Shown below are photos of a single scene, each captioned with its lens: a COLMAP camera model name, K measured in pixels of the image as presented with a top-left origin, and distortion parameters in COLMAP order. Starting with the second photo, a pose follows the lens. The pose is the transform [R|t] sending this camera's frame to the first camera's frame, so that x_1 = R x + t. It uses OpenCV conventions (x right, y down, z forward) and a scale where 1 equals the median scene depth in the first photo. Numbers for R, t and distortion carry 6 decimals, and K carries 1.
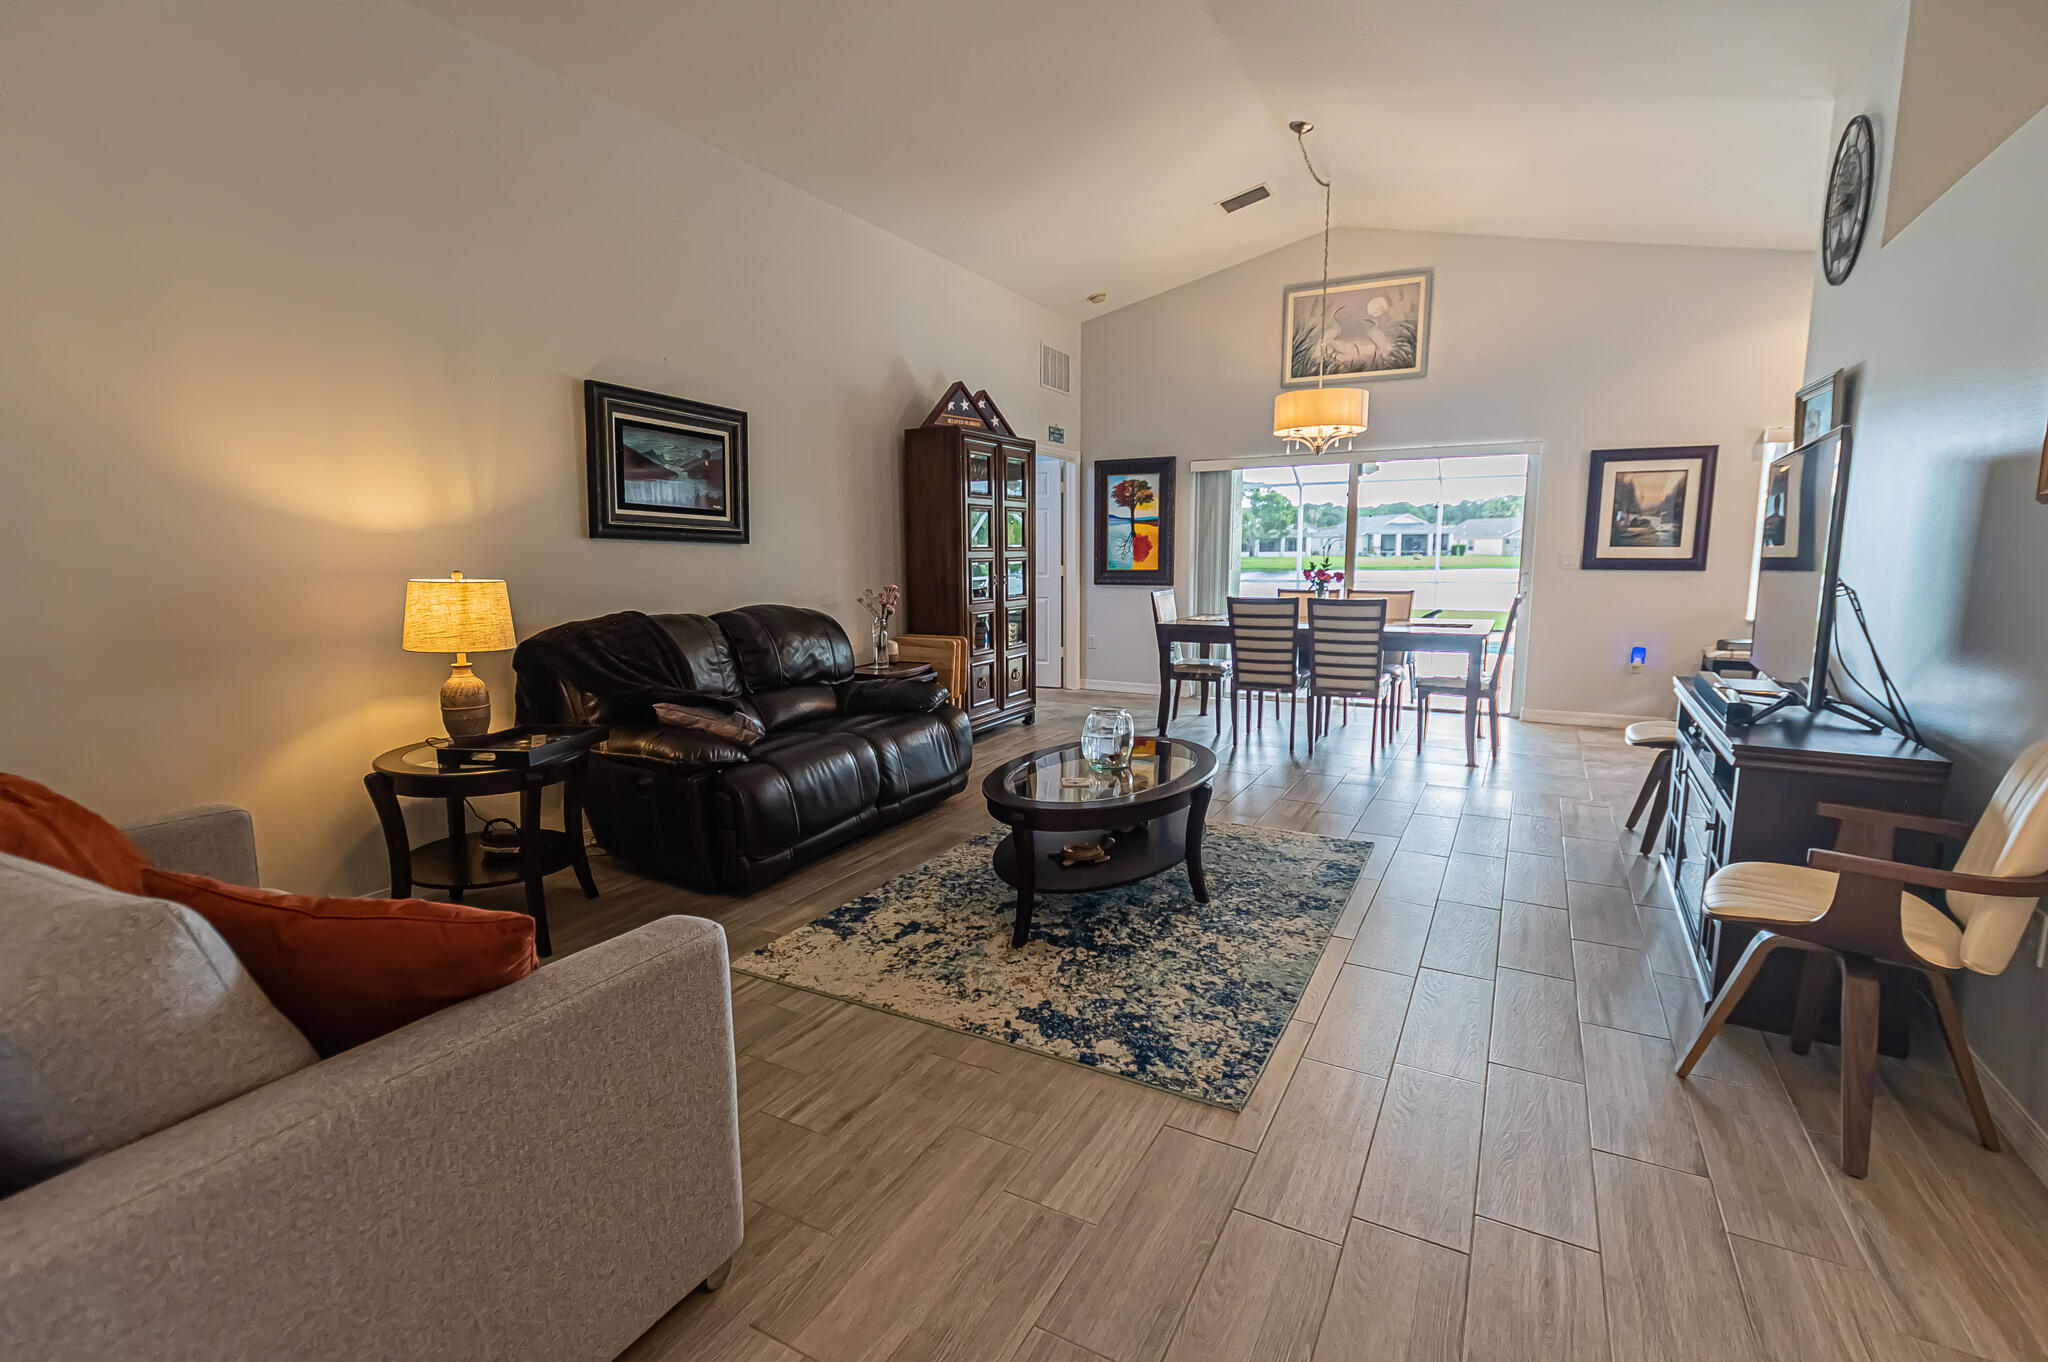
lens RADIAL K [[916.6, 0, 1026.1], [0, 916.6, 676.0], [0, 0, 1]] dist [-0.009347, 0.004192]
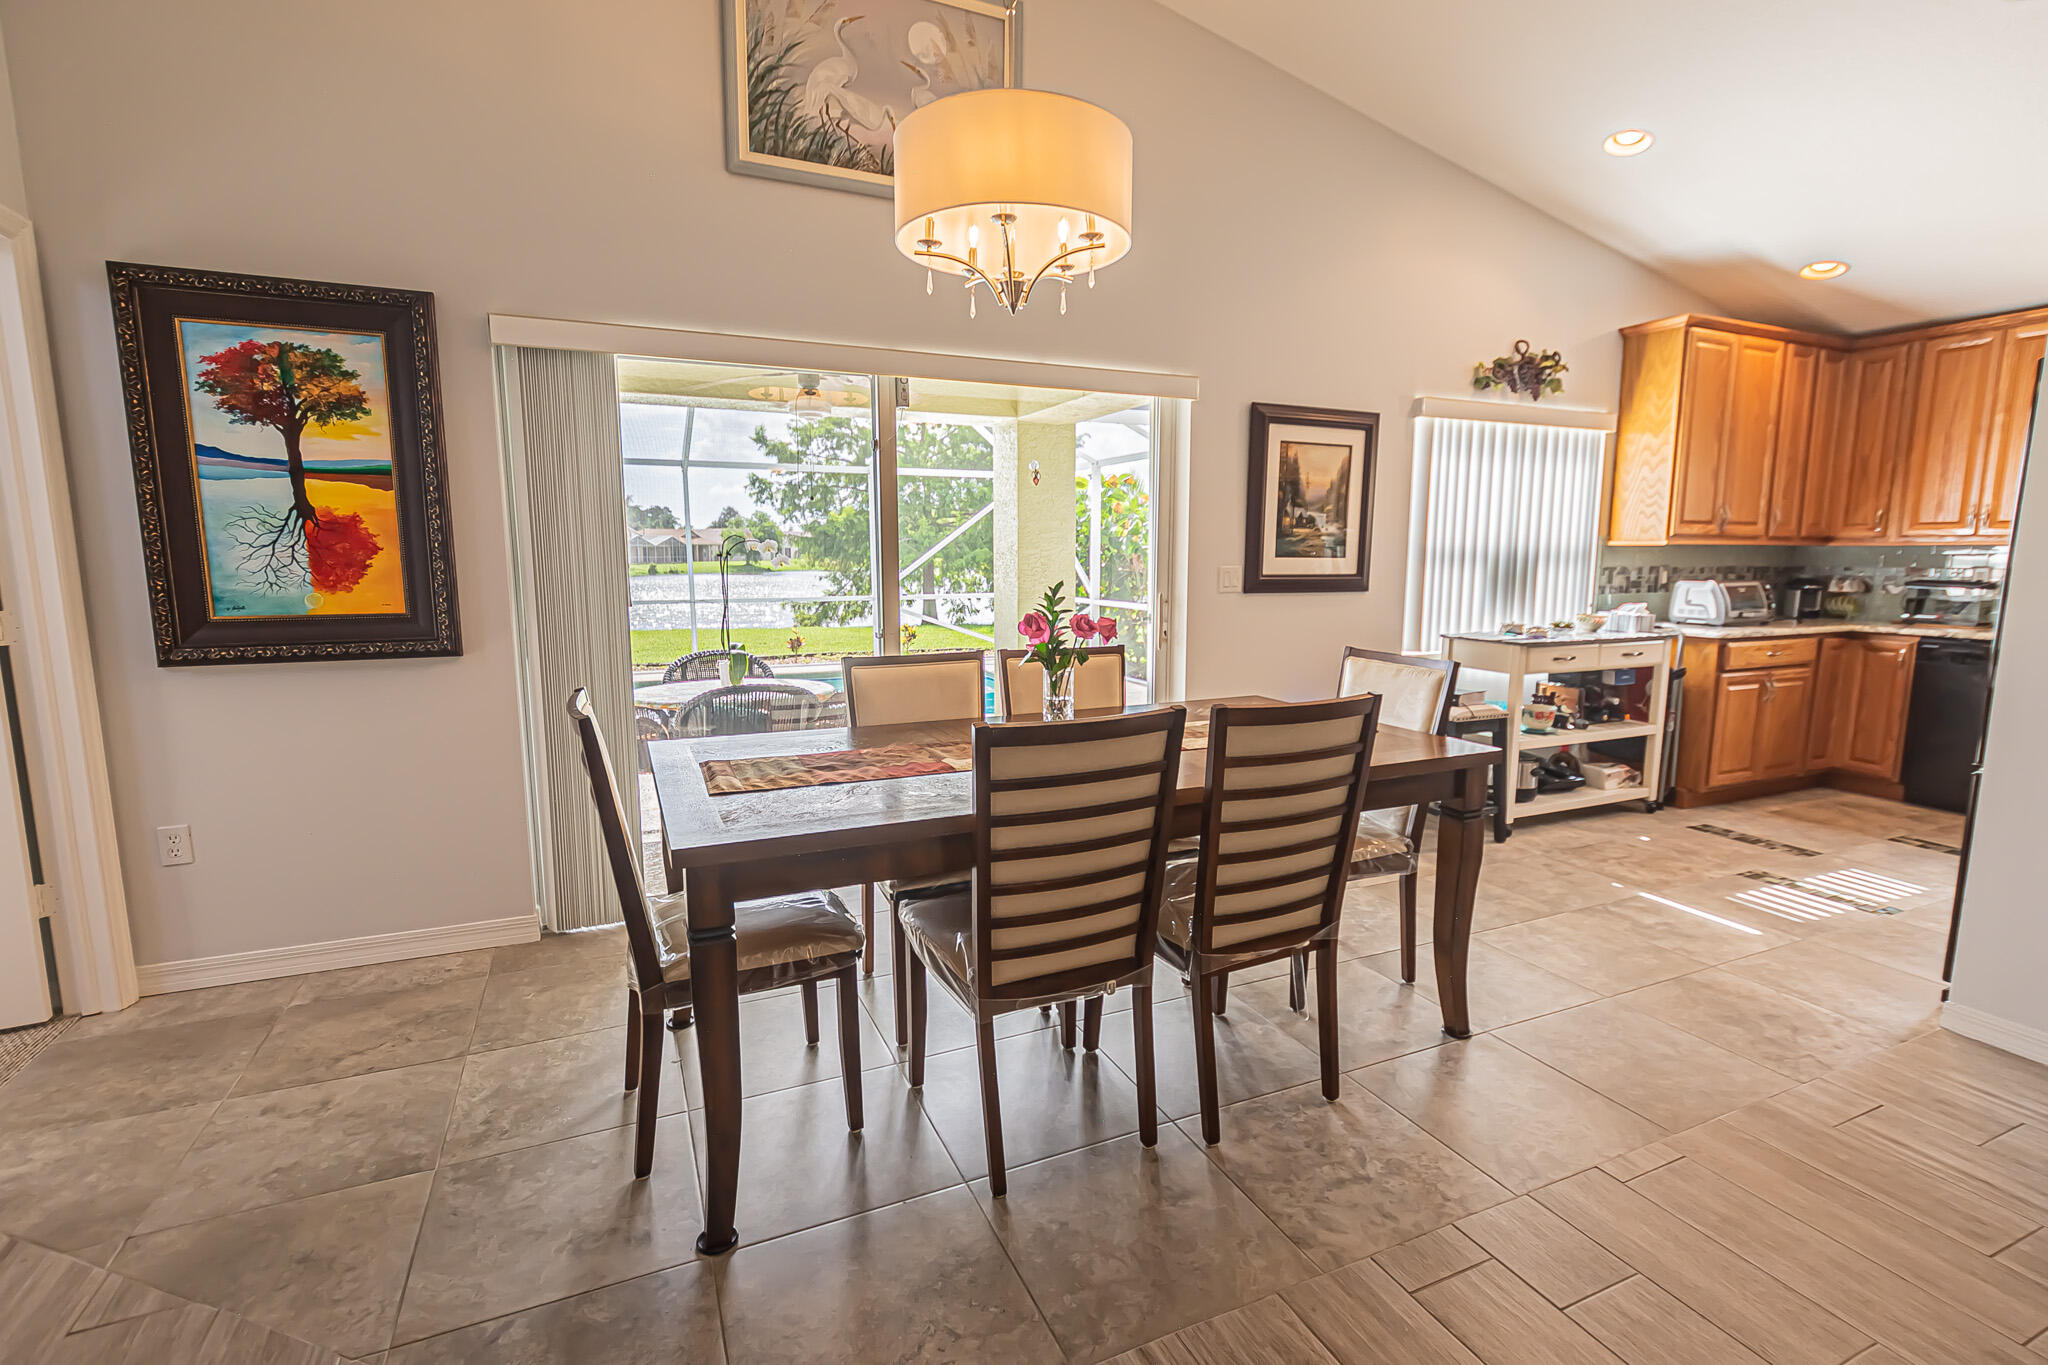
lens RADIAL K [[916.6, 0, 1008.3], [0, 916.6, 688.1], [0, 0, 1]] dist [-0.009347, 0.004192]
pose [[0.614437, -0.101155, 0.782455, 0.008879], [0.104132, 0.993468, 0.046663, -0.089825], [-0.782064, 0.052807, 0.620957, 0.677710]]
